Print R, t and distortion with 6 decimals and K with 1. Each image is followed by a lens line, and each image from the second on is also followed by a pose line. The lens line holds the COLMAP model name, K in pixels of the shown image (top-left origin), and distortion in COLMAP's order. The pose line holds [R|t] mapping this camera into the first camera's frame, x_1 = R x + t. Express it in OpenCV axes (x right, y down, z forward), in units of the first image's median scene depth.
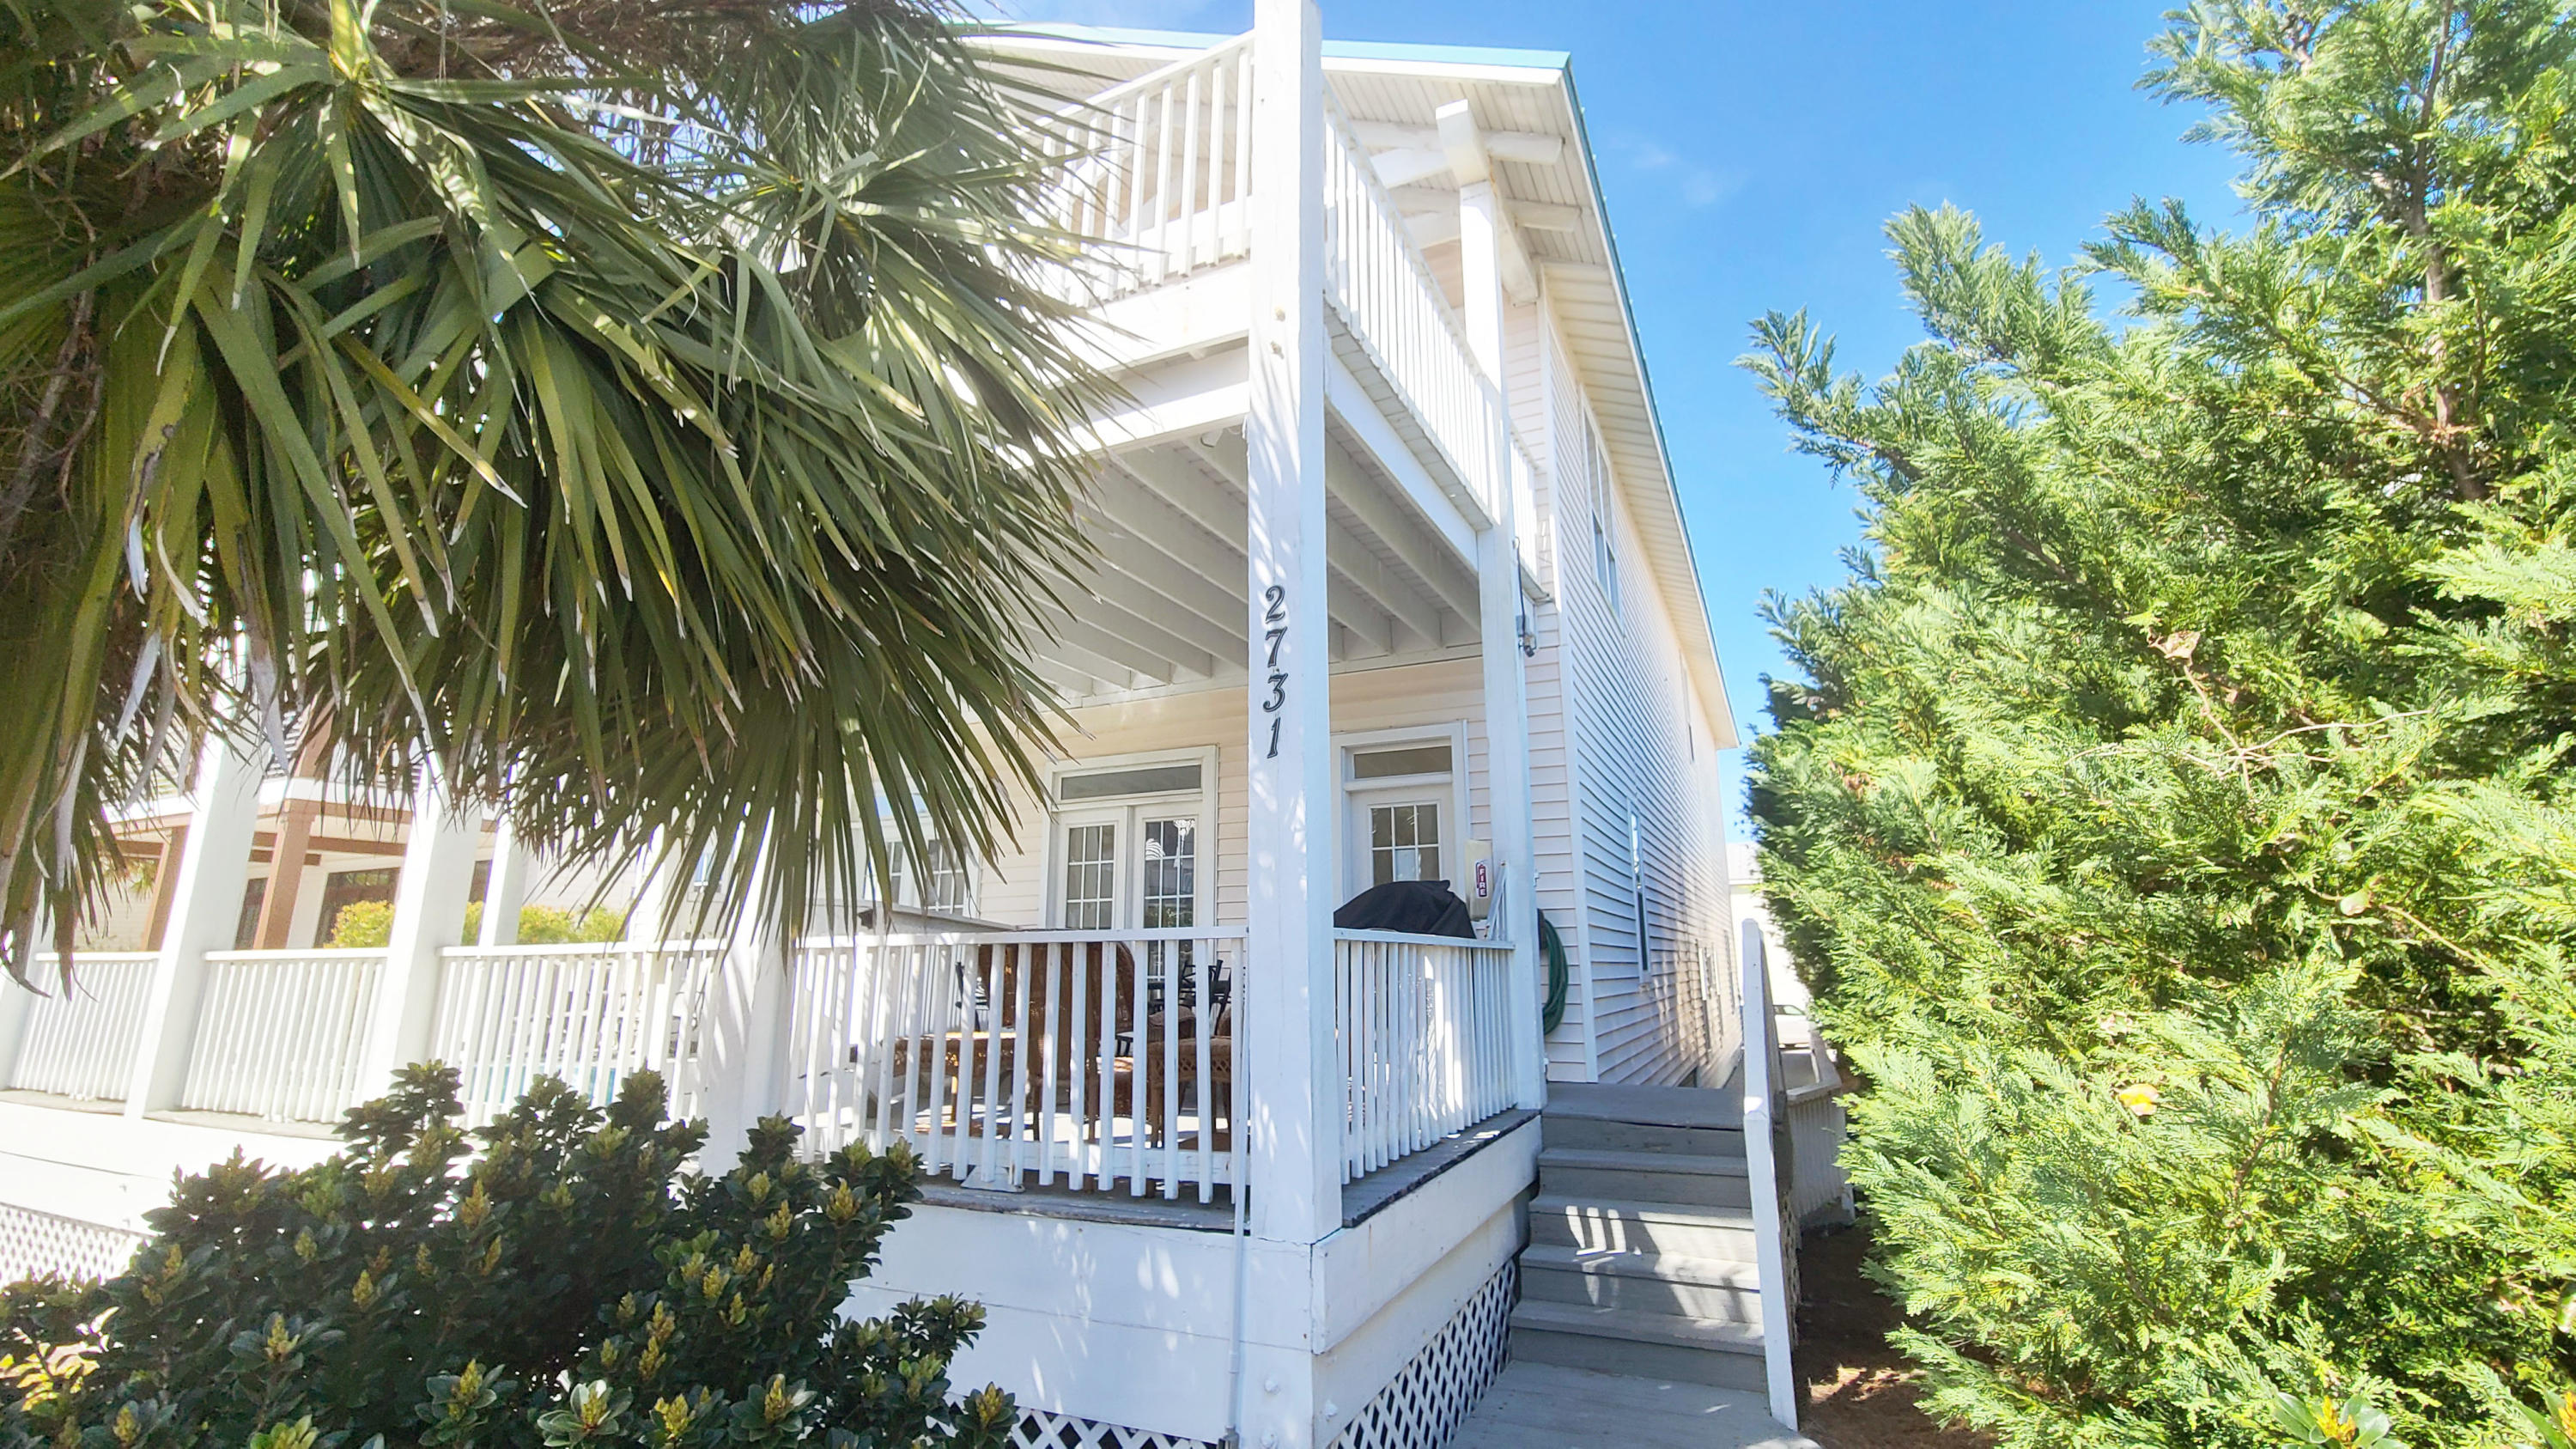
lens RADIAL K [[1067.5, 0, 1283.2], [0, 1067.5, 724.2], [0, 0, 1]] dist [0.002056, -0.001910]
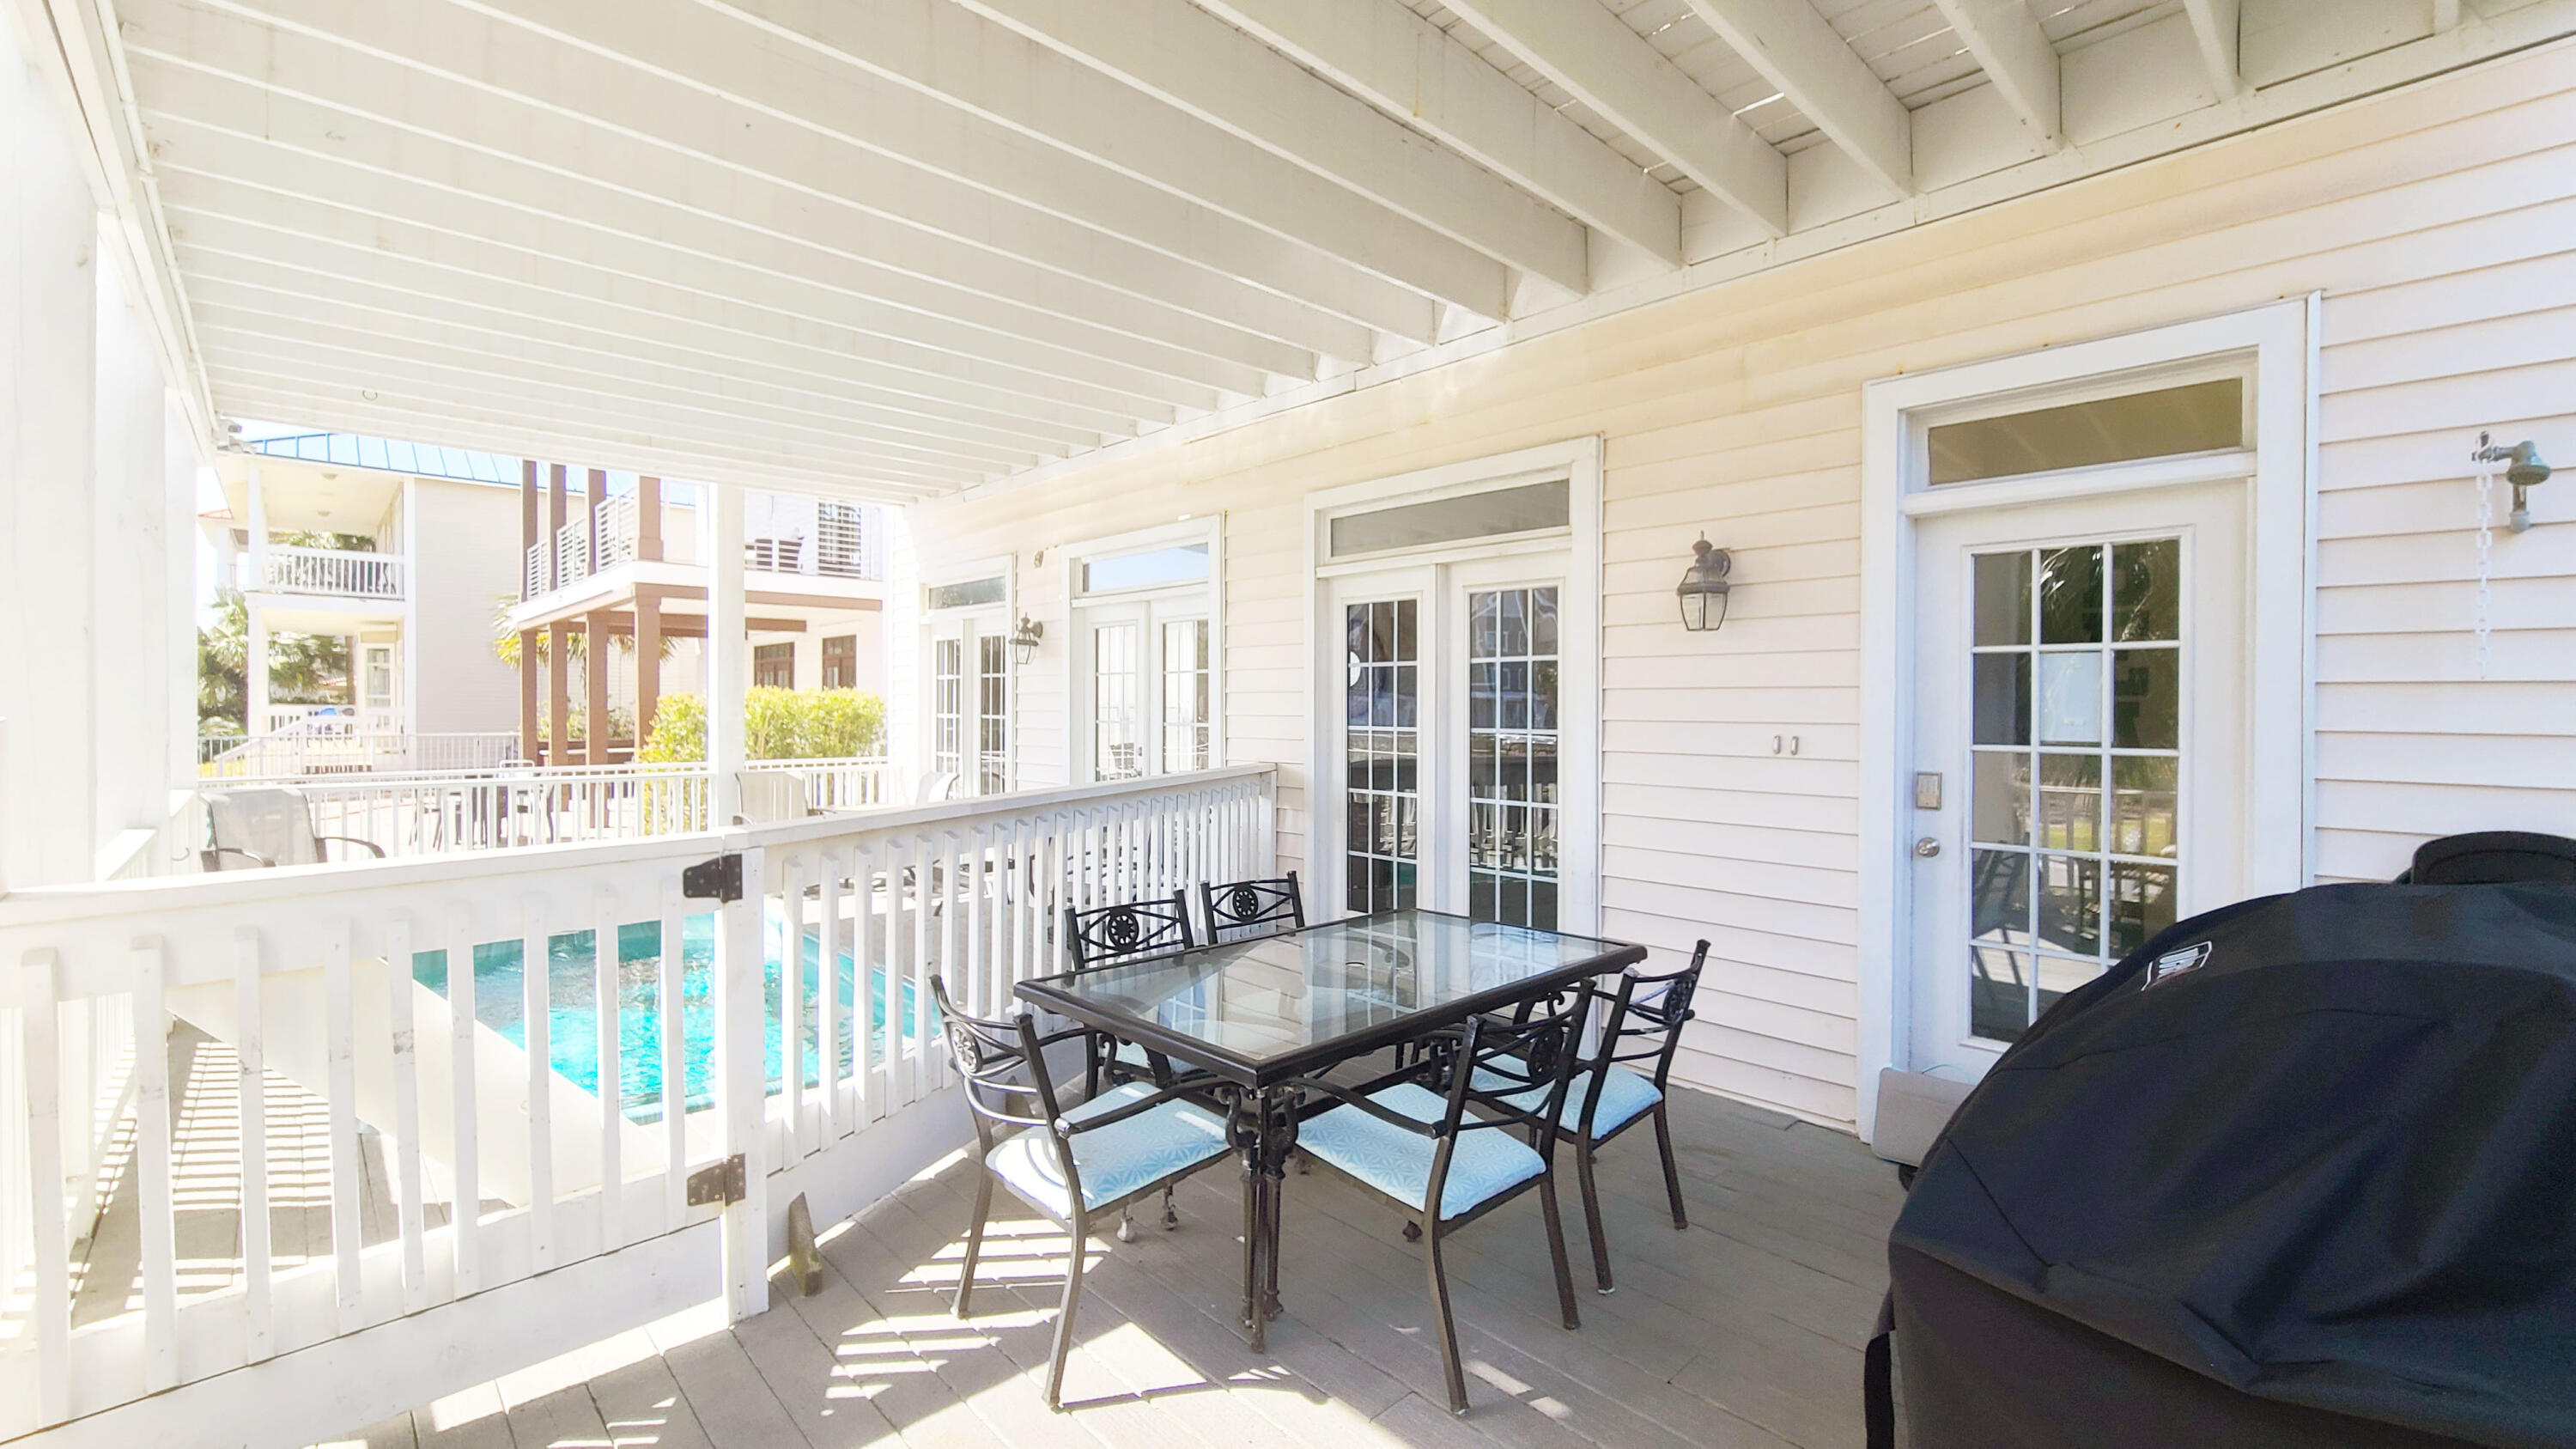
lens RADIAL K [[1067.5, 0, 1292.2], [0, 1067.5, 722.3], [0, 0, 1]] dist [0.002056, -0.001910]
pose [[0.929108, 0.017891, -0.369375, -0.010891], [0.070237, 0.972111, 0.223755, 0.027523], [0.363077, -0.233836, 0.901940, 0.461451]]
